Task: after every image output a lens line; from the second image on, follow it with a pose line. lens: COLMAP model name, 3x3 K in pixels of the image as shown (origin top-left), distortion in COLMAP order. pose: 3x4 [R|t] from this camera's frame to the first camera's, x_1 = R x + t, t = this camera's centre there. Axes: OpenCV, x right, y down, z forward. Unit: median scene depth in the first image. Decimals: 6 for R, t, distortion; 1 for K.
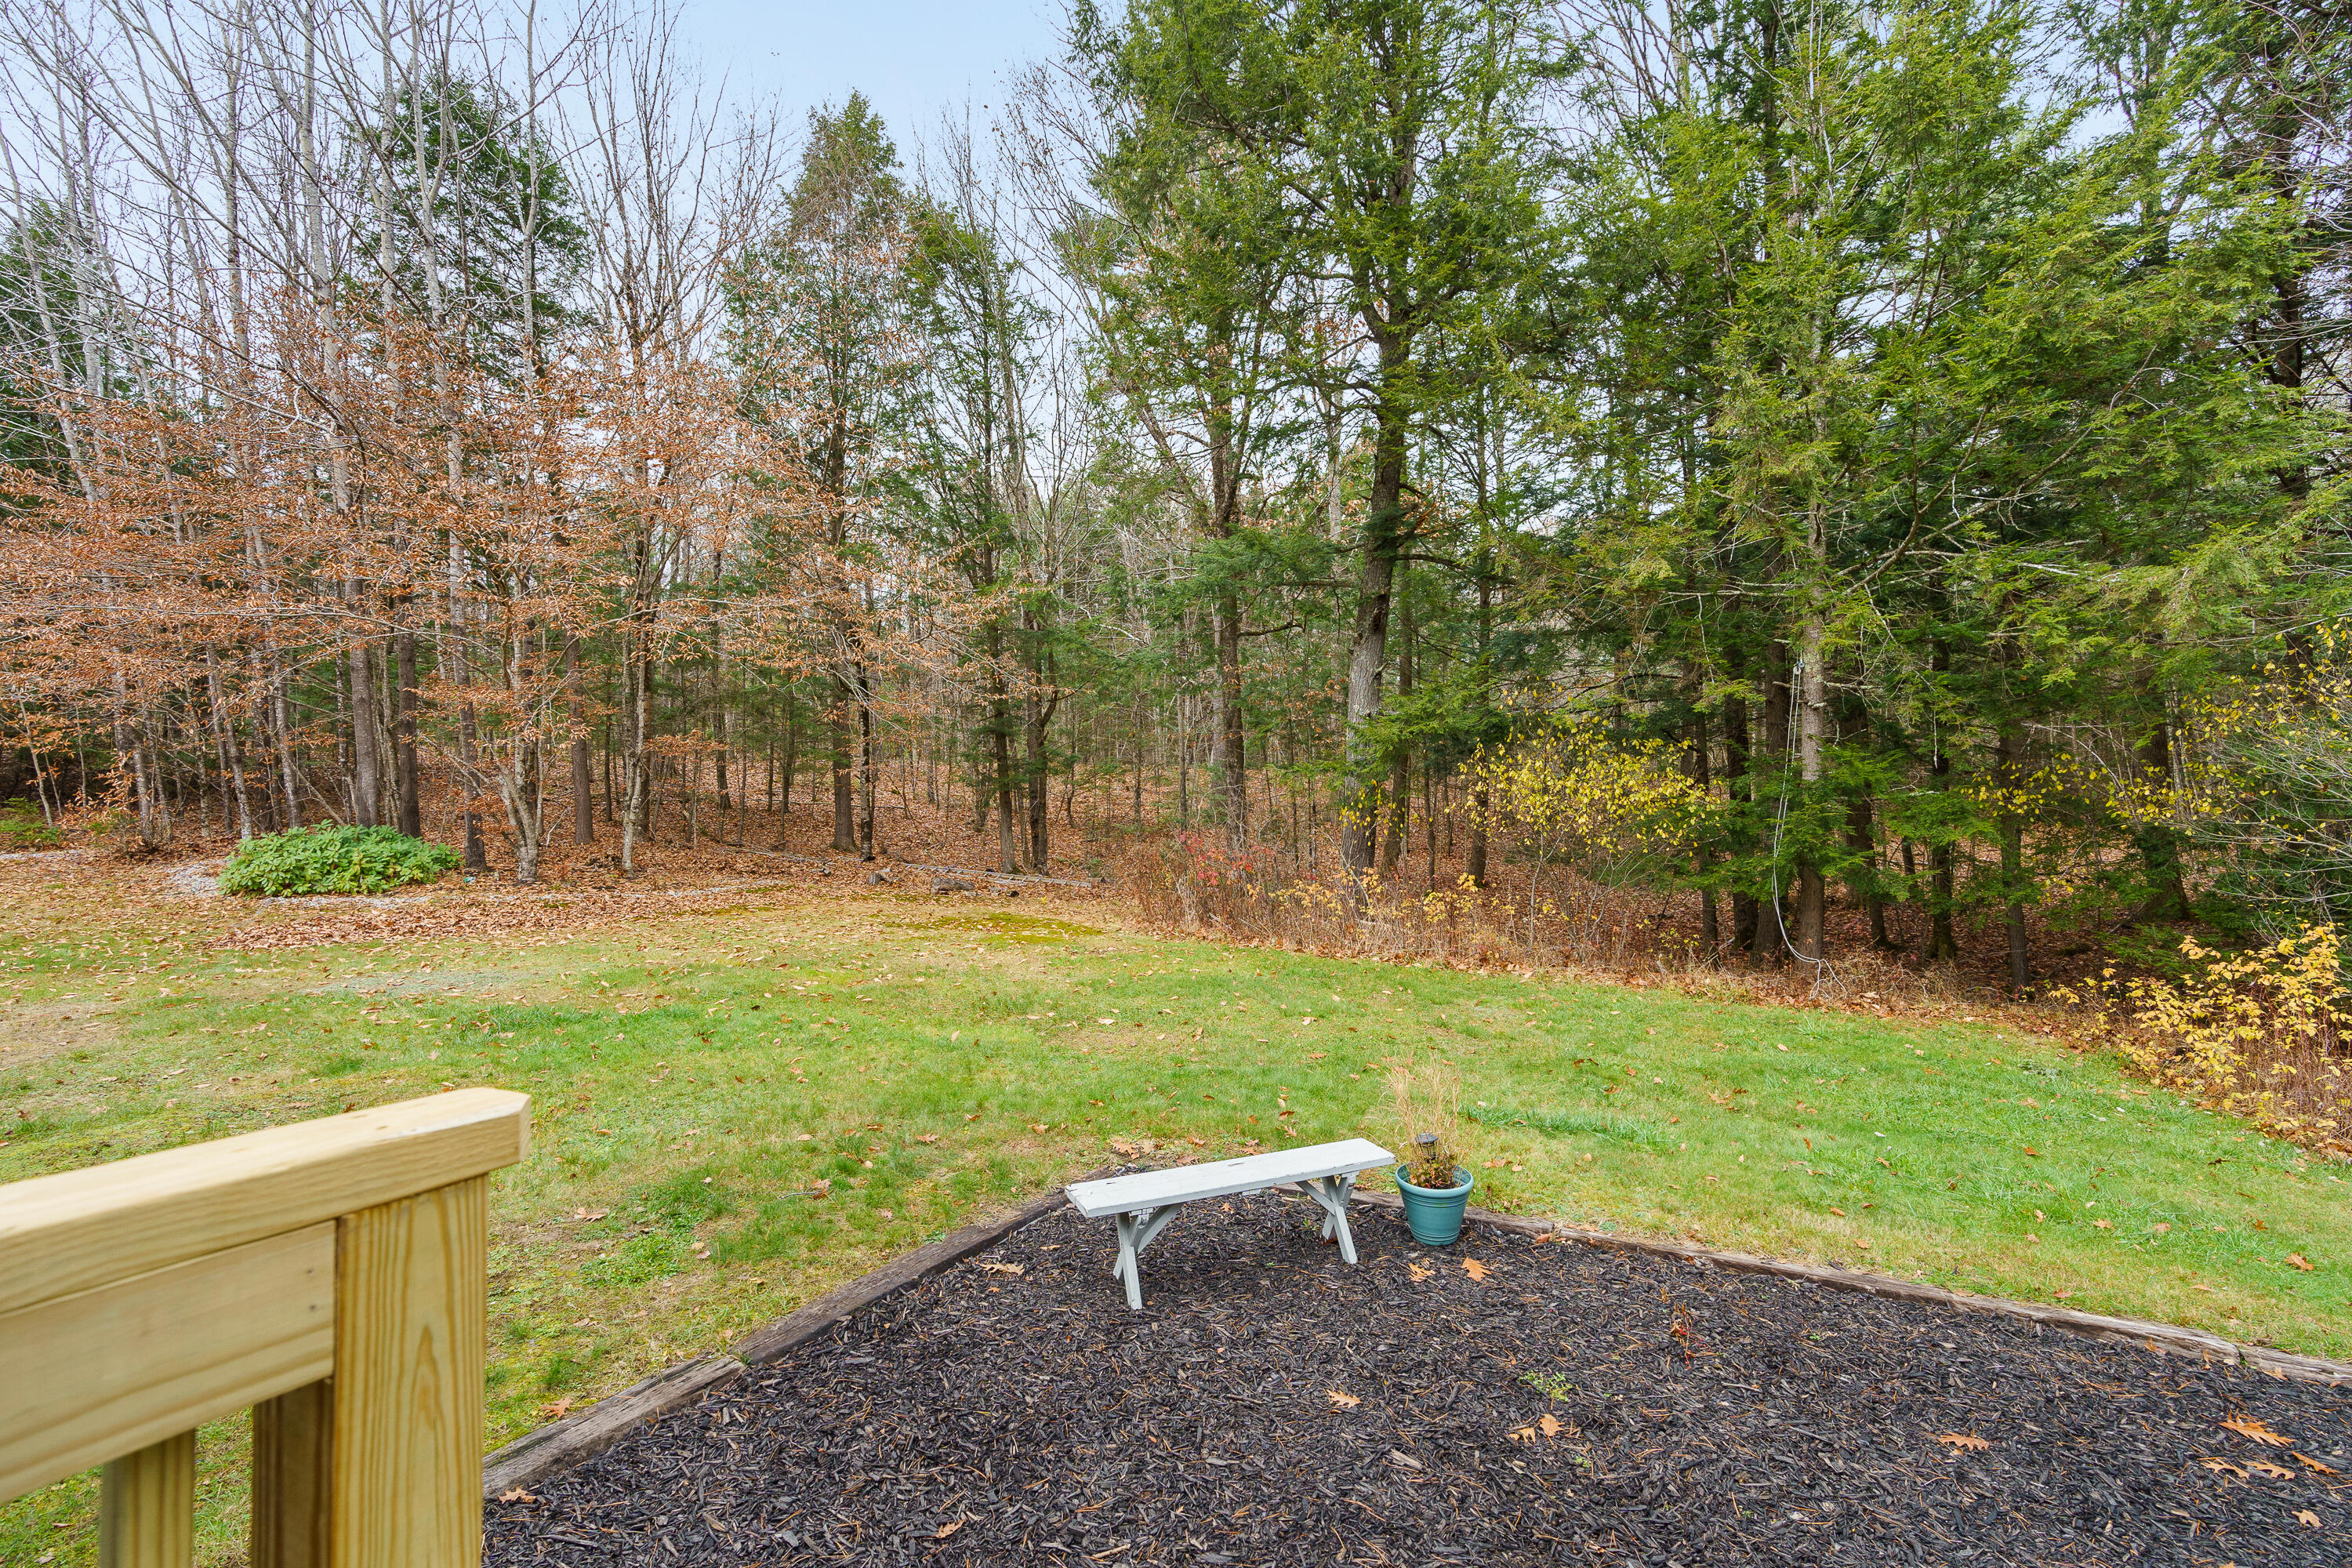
lens RADIAL K [[1081.2, 0, 1165.4], [0, 1081.2, 783.5], [0, 0, 1]] dist [-0.004016, 0.001361]
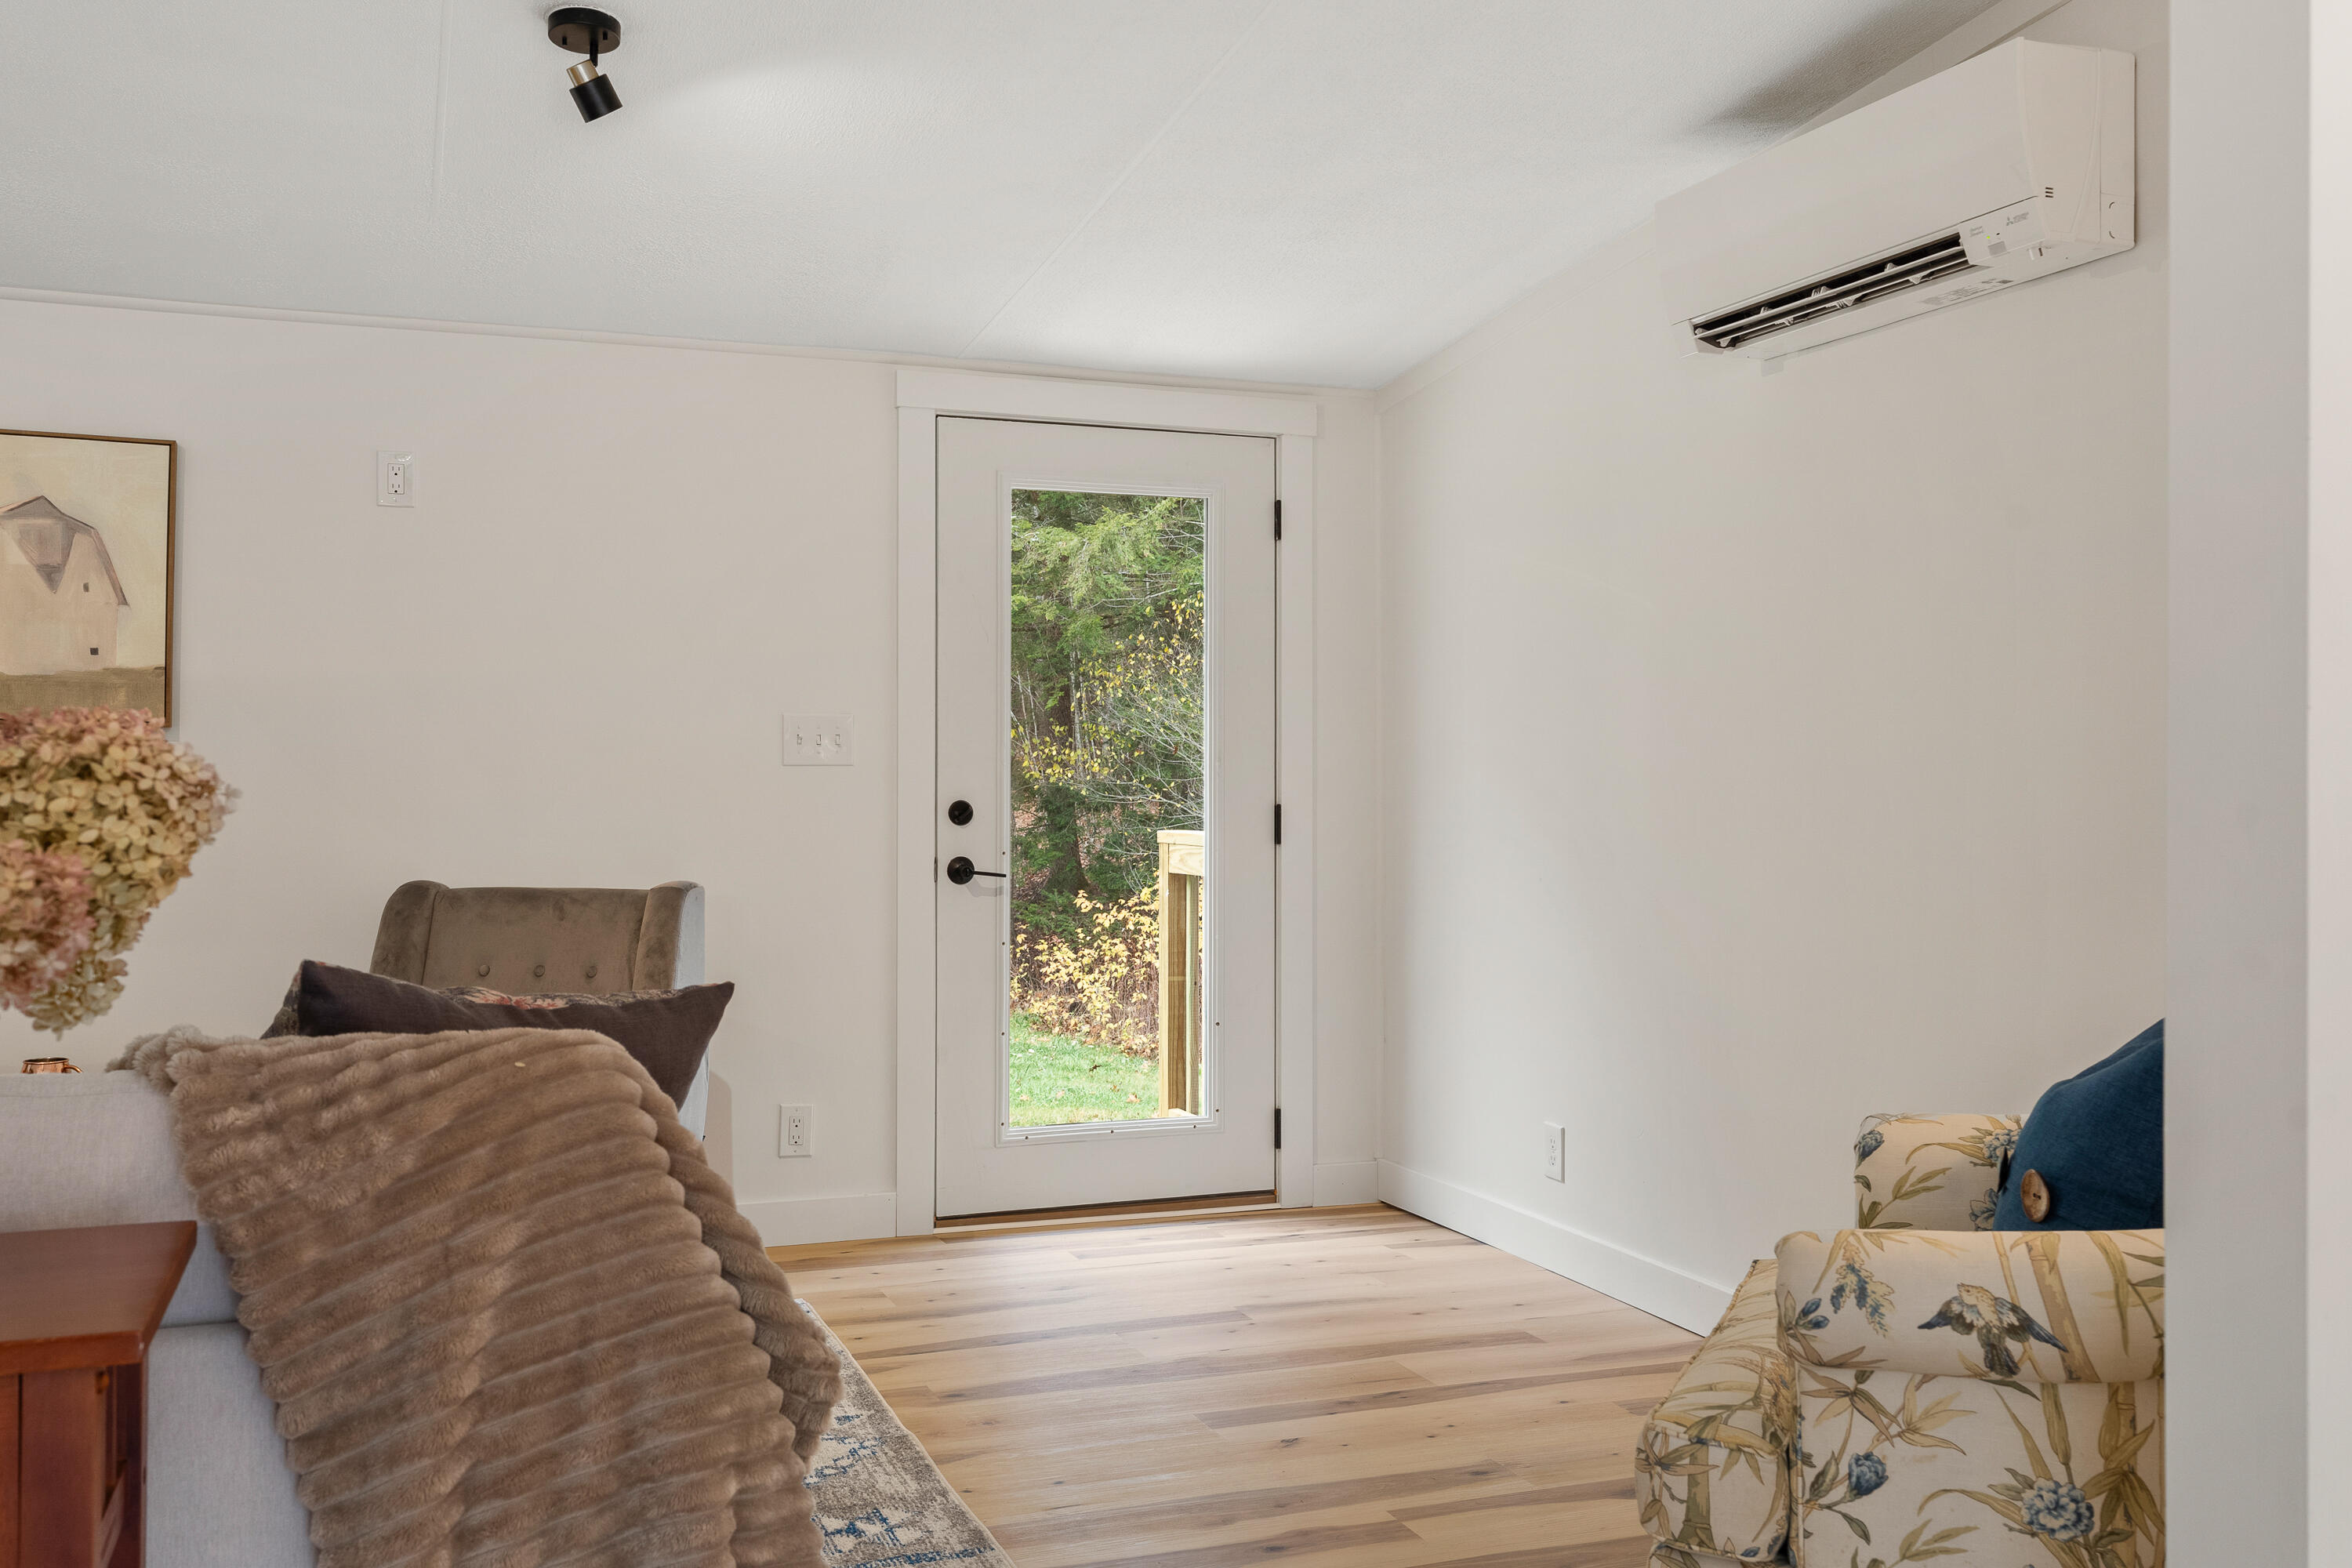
lens RADIAL K [[2023.4, 0, 1180.2], [0, 2023.4, 790.3], [0, 0, 1]] dist [0.010465, -0.002834]
pose [[0.694364, -0.006470, 0.719595, -0.395821], [-0.020213, 0.999390, 0.028490, -0.013900], [-0.719340, -0.034328, 0.693809, -0.426383]]
